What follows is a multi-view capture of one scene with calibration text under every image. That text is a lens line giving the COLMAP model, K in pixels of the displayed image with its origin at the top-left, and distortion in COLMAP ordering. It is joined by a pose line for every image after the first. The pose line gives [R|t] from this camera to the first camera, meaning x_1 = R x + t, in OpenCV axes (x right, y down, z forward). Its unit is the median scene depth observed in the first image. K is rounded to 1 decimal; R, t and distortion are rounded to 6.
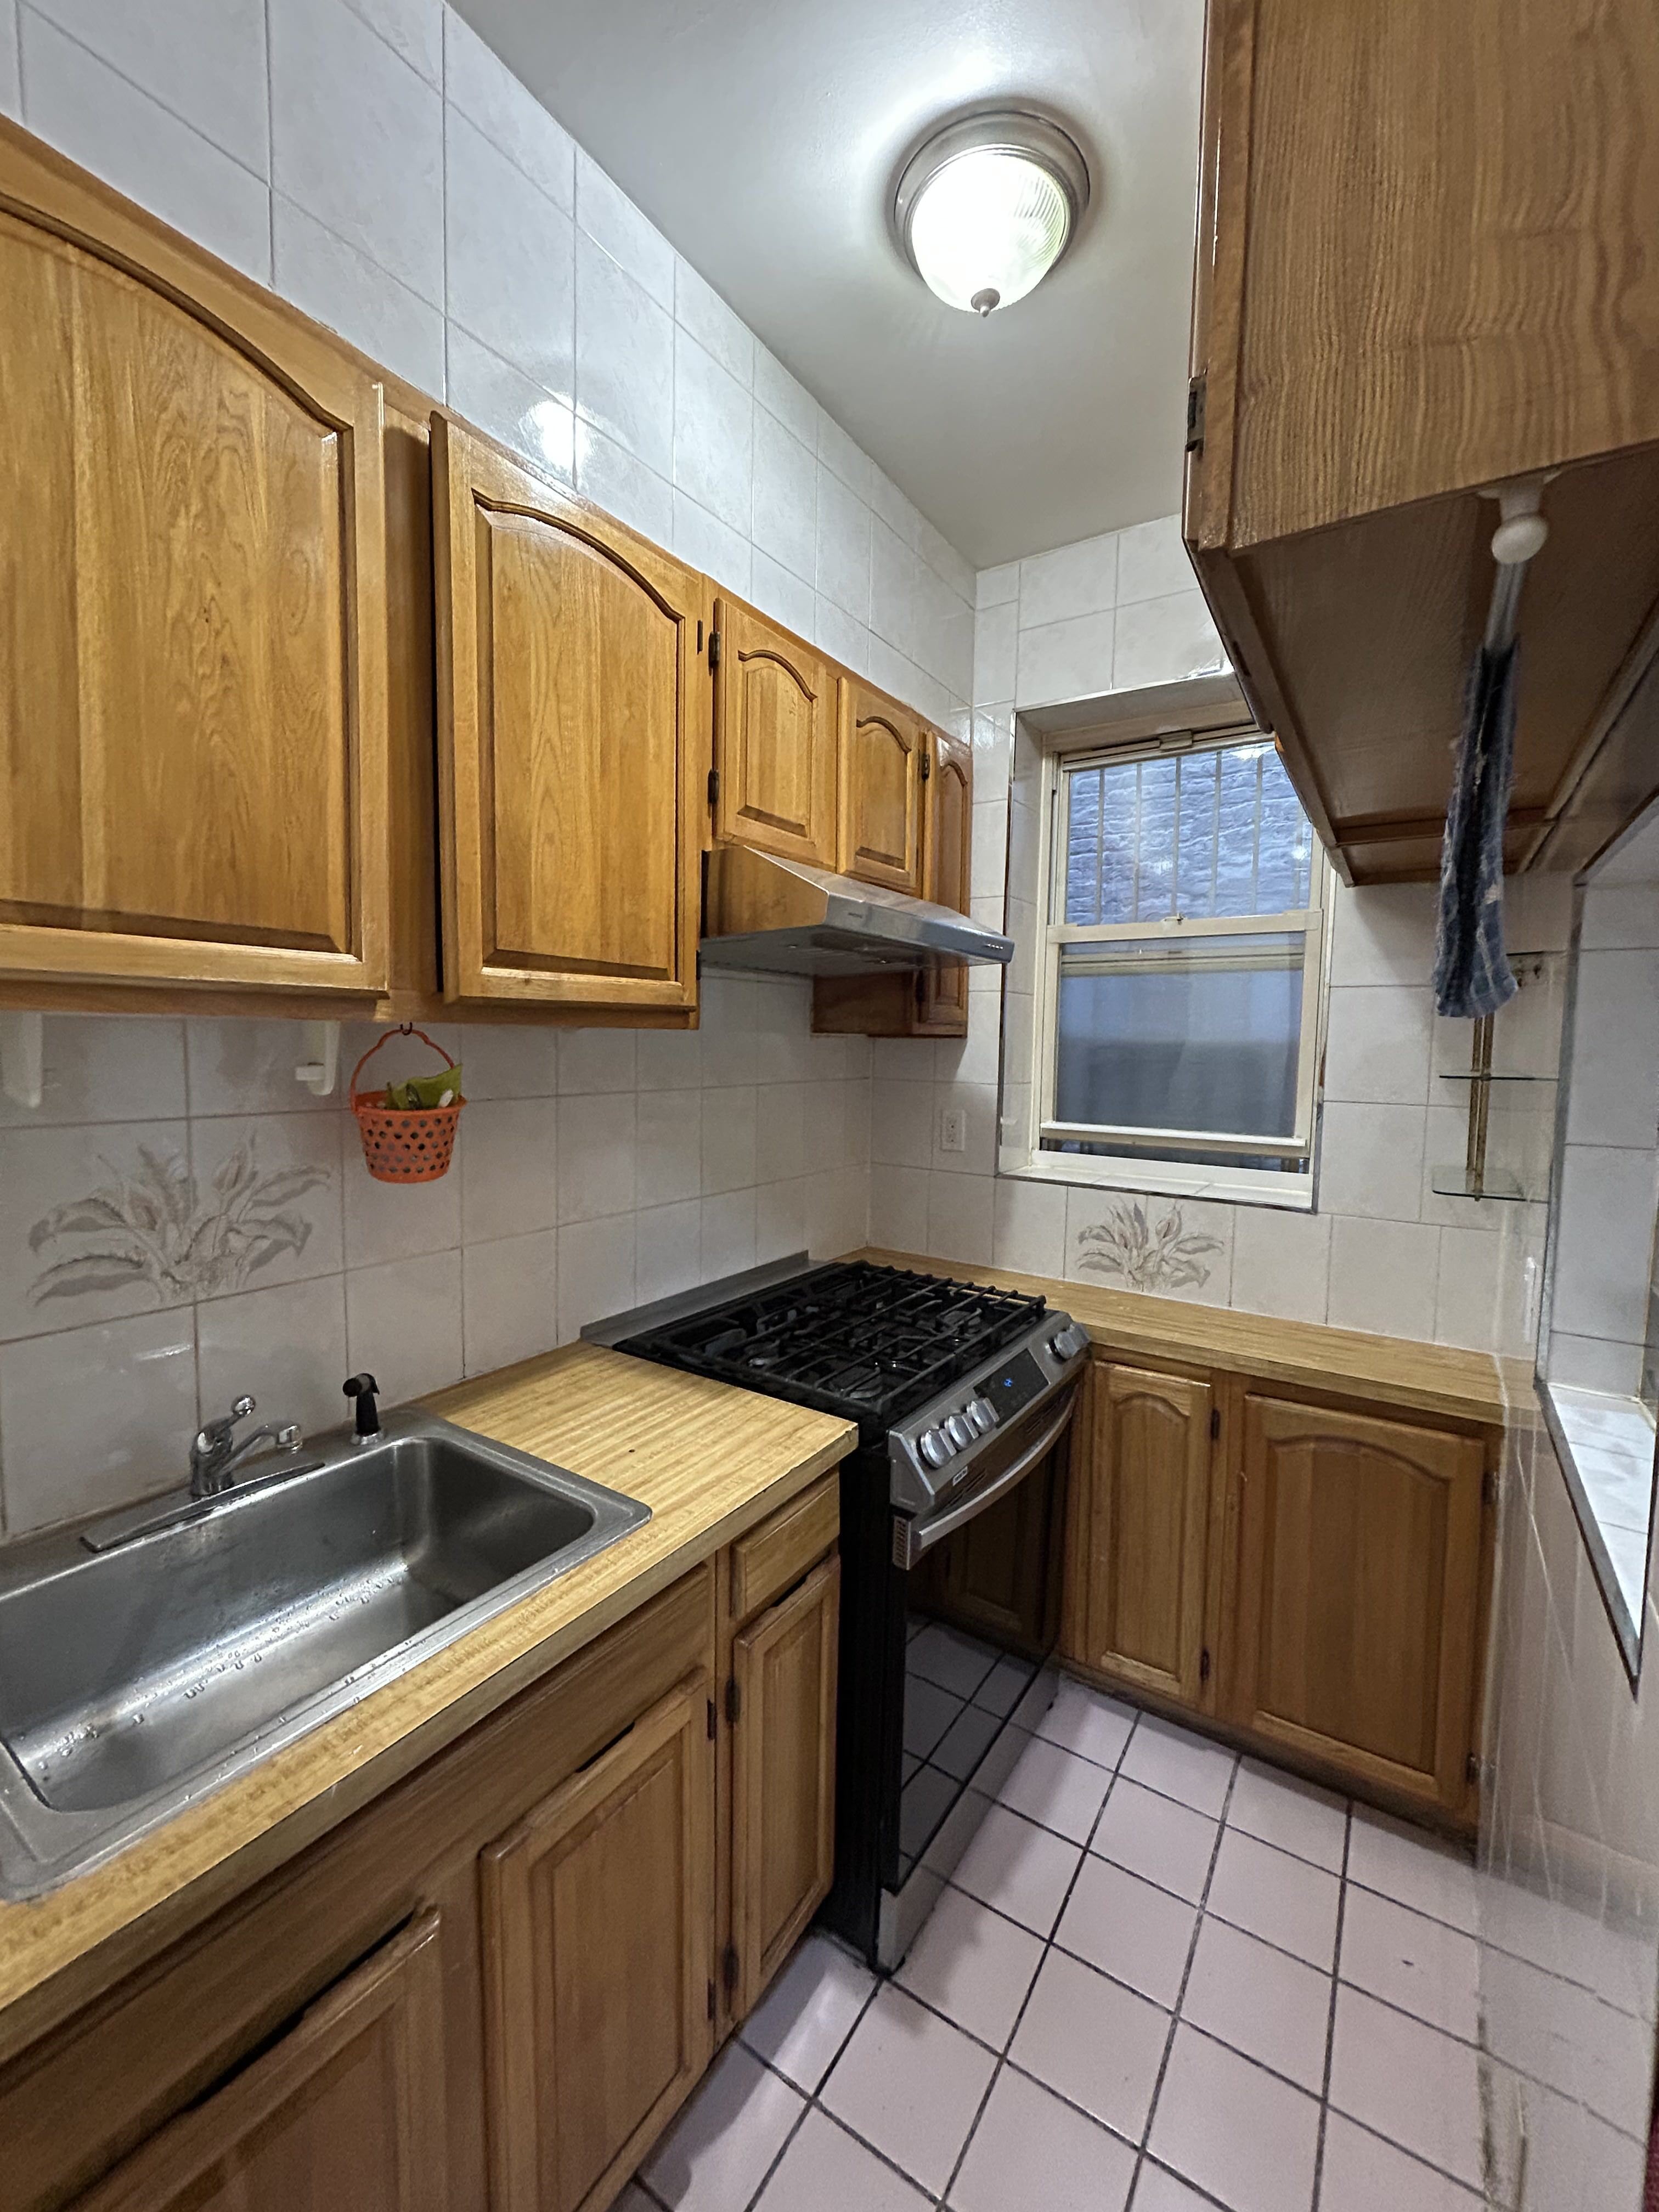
lens RADIAL K [[881.4, 0, 830.7], [0, 881.4, 1103.9], [0, 0, 1]] dist [0.001580, -0.000037]
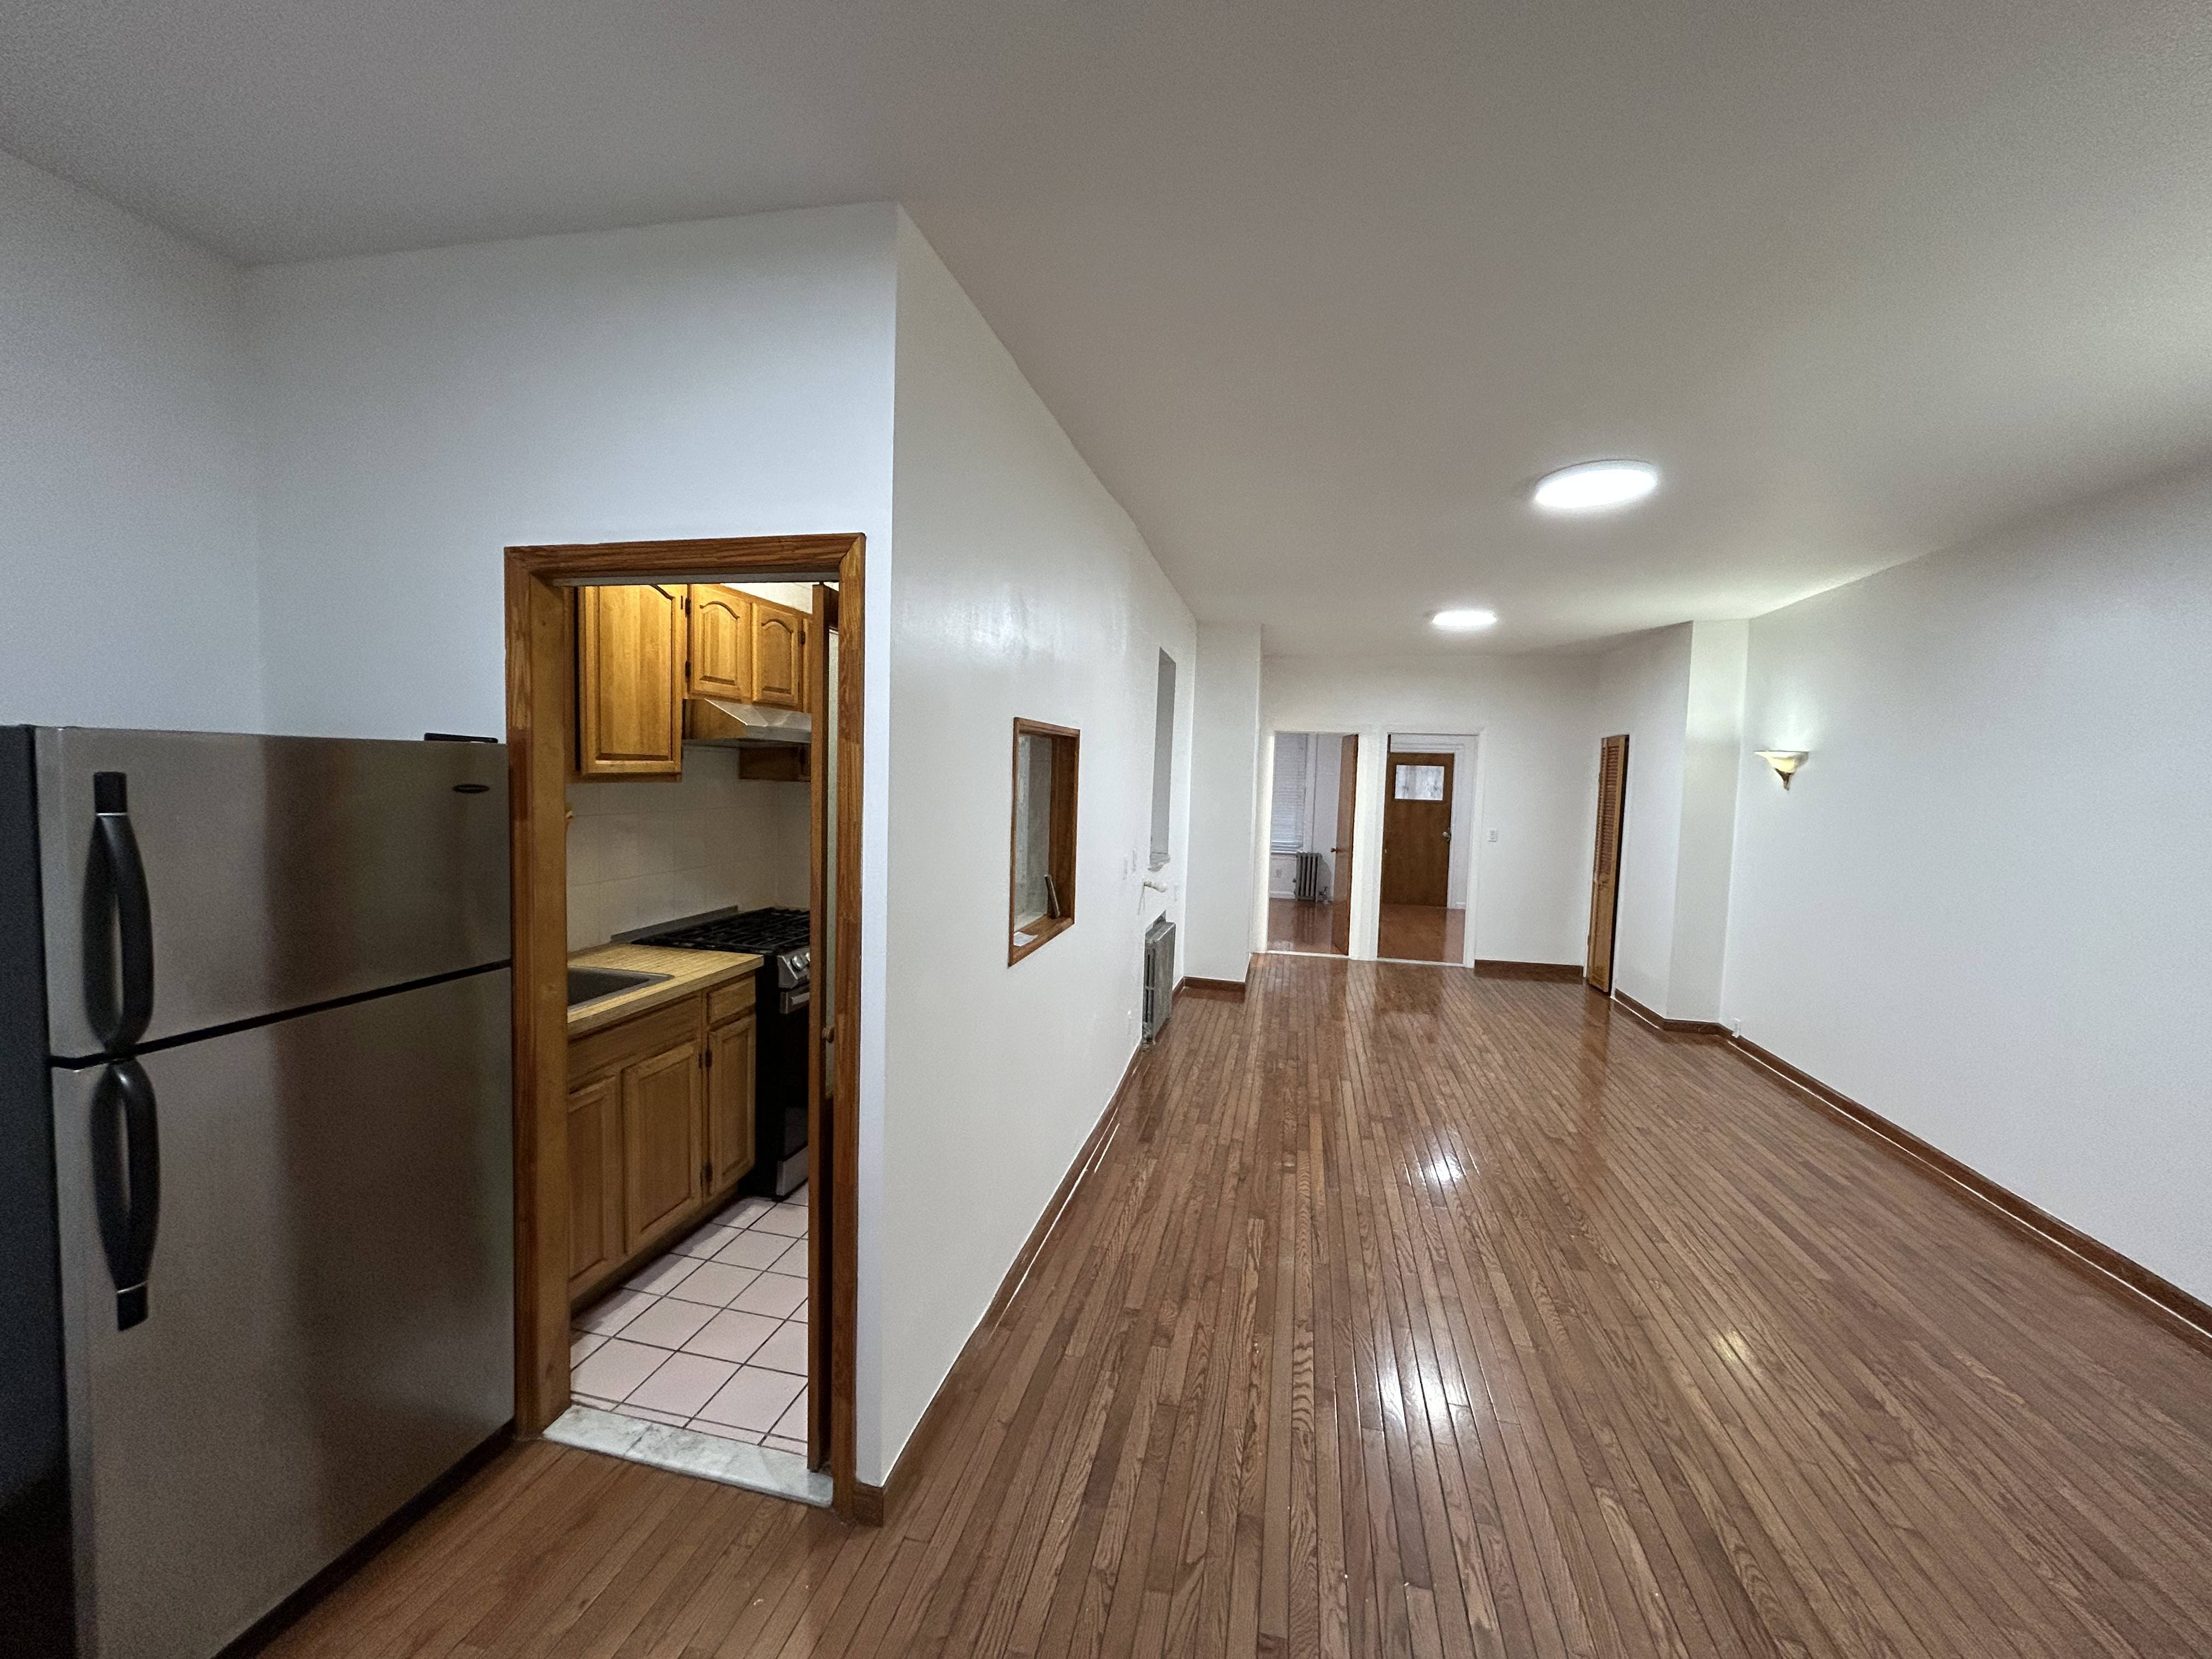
lens RADIAL K [[881.4, 0, 1099.3], [0, 881.4, 825.5], [0, 0, 1]] dist [0.001580, -0.000037]
pose [[0.932267, -0.012182, 0.361566, 0.018008], [0.014677, 0.999884, -0.004155, 0.043122], [-0.361473, 0.009180, 0.932337, -1.359288]]
